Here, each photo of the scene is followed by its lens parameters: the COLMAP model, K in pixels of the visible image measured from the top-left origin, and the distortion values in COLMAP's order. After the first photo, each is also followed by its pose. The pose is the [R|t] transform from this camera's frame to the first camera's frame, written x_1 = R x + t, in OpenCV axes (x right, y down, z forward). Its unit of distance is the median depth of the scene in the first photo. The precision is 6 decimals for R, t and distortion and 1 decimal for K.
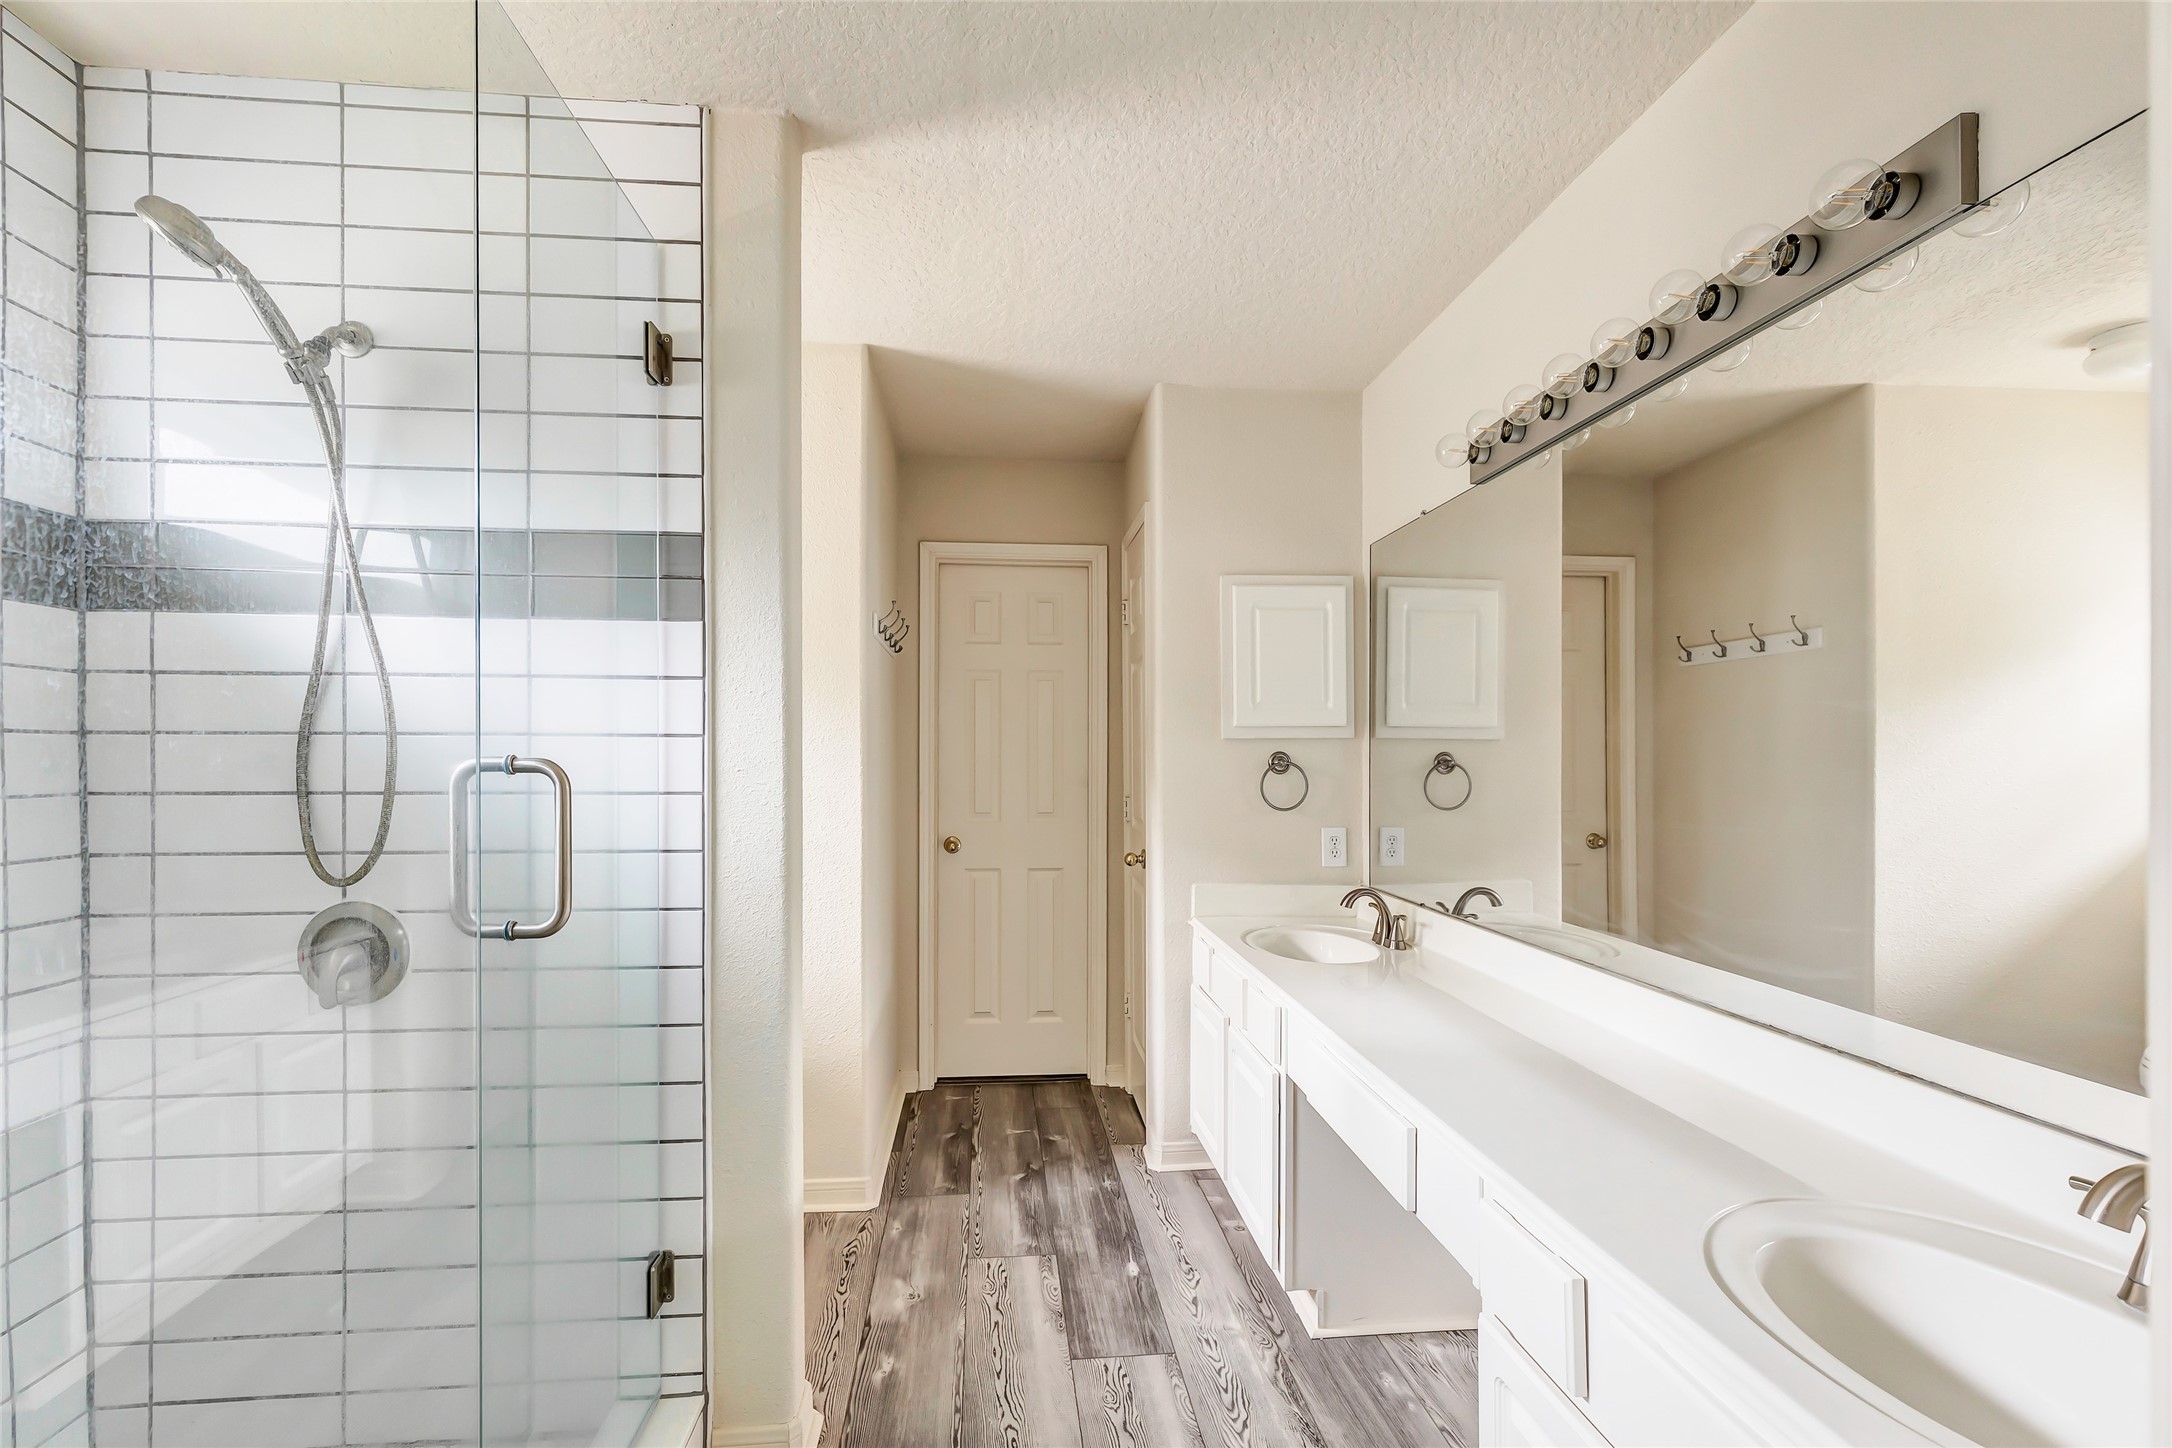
lens RADIAL K [[1000.6, 0, 1100.1], [0, 1000.6, 736.0], [0, 0, 1]] dist [0.004653, 0.000425]
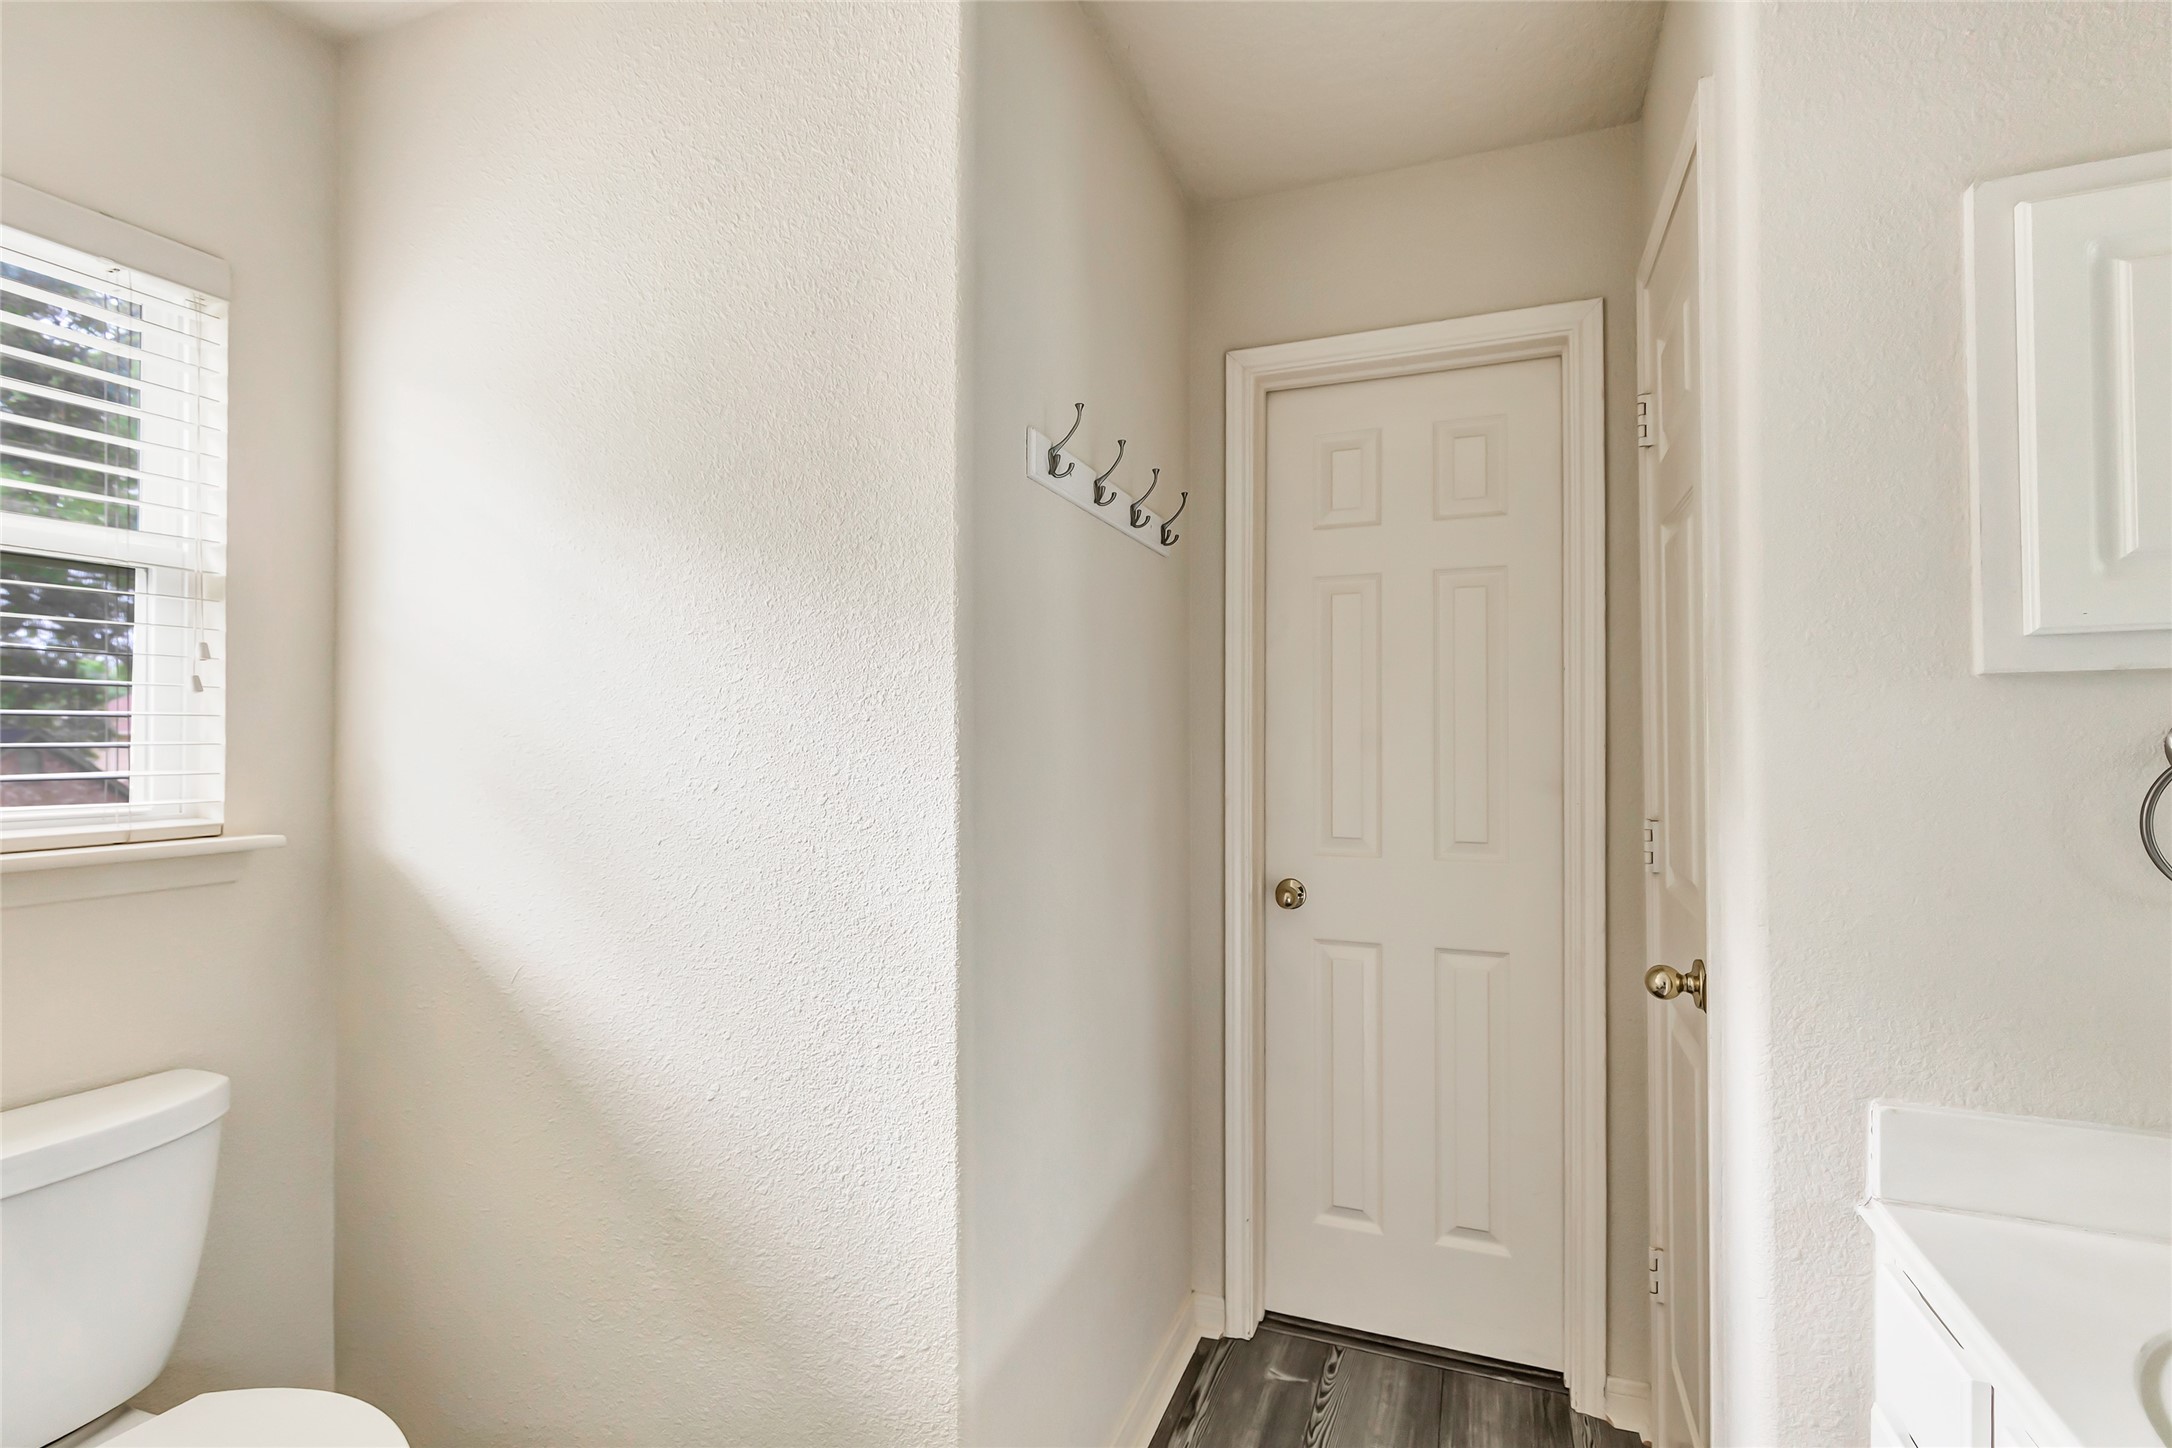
lens RADIAL K [[986.2, 0, 1086.0], [0, 986.2, 724.0], [0, 0, 1]] dist [0.003483, -0.010480]
pose [[0.879218, -0.006535, -0.476375, 0.015281], [0.010027, 0.999938, 0.004789, 0.012528], [0.476314, -0.008987, 0.879229, 0.526206]]
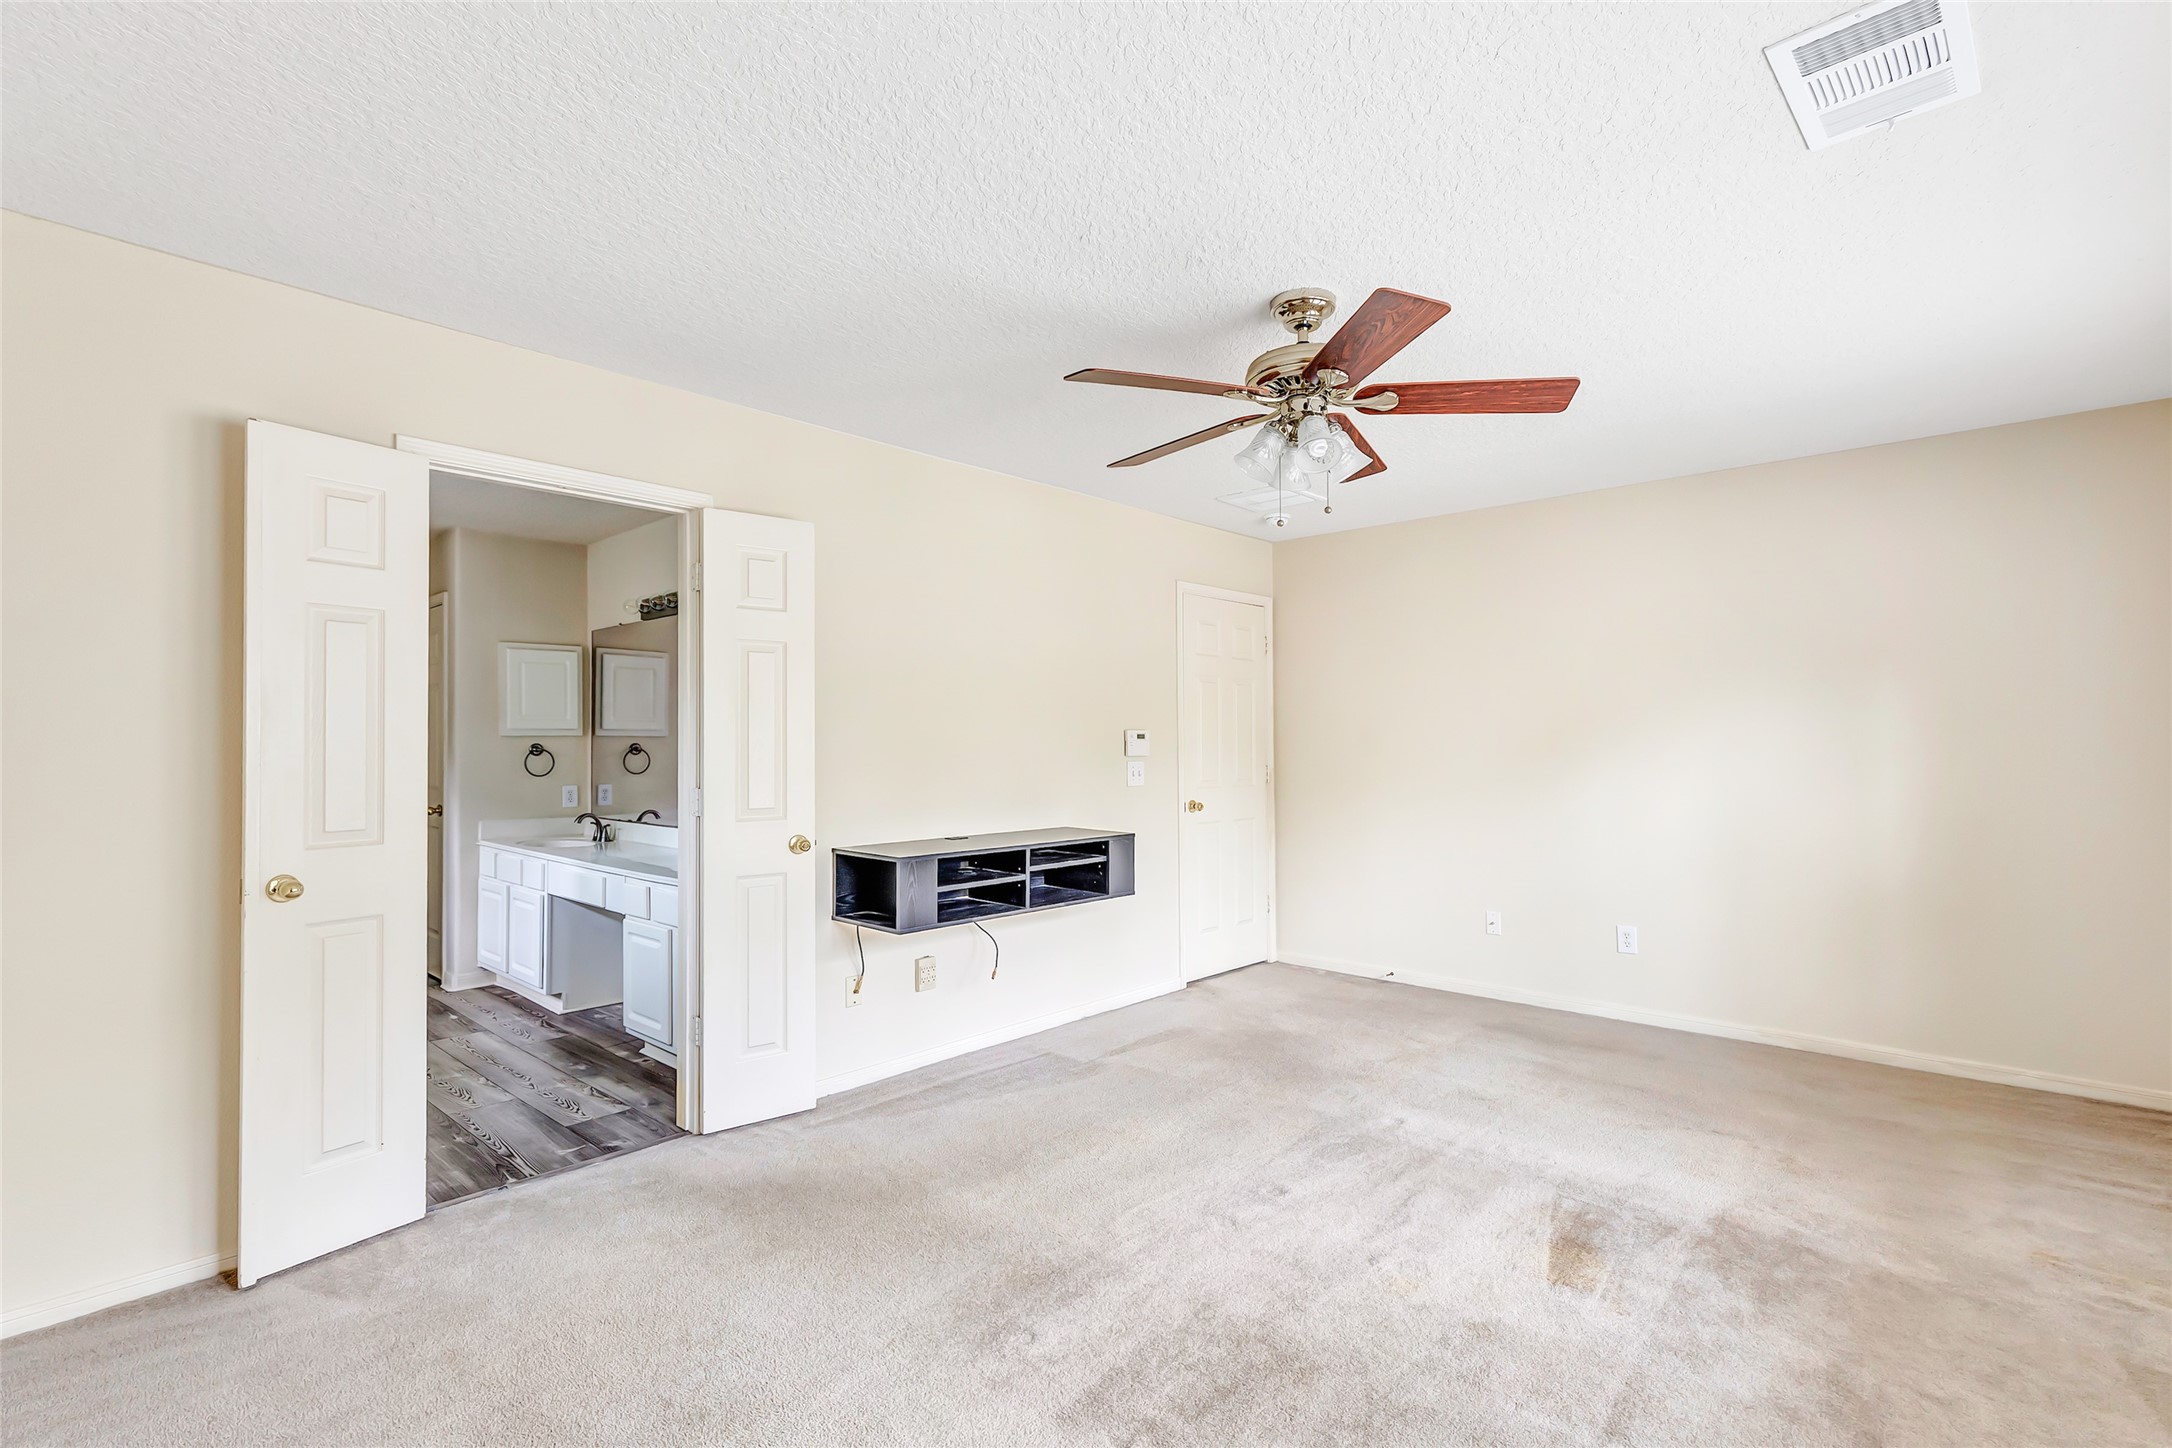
lens RADIAL K [[1000.6, 0, 1100.1], [0, 1000.6, 736.0], [0, 0, 1]] dist [0.004653, 0.000425]
pose [[0.748191, 0.001204, 0.663482, -0.234725], [-0.000746, 0.999999, -0.000973, 0.003167], [-0.663483, 0.000233, 0.748191, -0.924446]]
